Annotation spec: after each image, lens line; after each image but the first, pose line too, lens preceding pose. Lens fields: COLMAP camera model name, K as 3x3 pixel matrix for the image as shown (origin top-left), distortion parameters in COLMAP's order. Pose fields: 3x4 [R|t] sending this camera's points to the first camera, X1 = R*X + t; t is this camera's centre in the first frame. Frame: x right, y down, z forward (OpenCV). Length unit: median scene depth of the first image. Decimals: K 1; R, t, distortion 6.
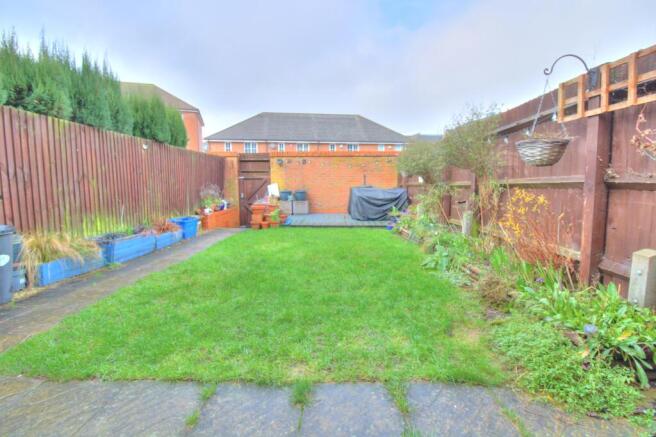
lens RADIAL K [[312.5, 0, 328.6], [0, 312.5, 216.7], [0, 0, 1]] dist [-0.003349, -0.000721]
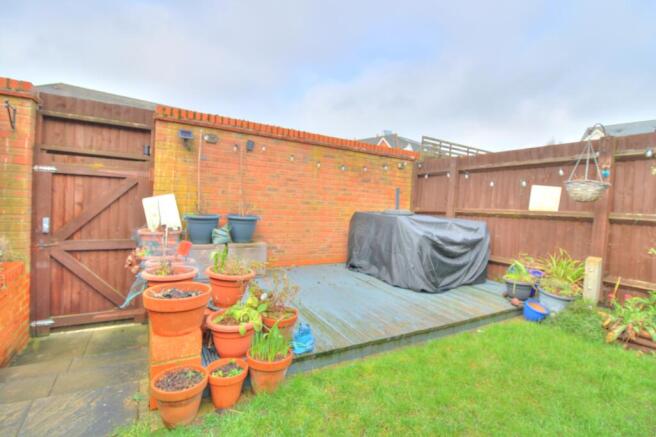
lens RADIAL K [[312.5, 0, 329.4], [0, 312.5, 215.3], [0, 0, 1]] dist [-0.003349, -0.000721]
pose [[0.850174, 0.028019, 0.525755, -0.202510], [0.000052, 0.998578, -0.053301, -0.062062], [-0.526501, 0.045342, 0.848964, 0.591389]]
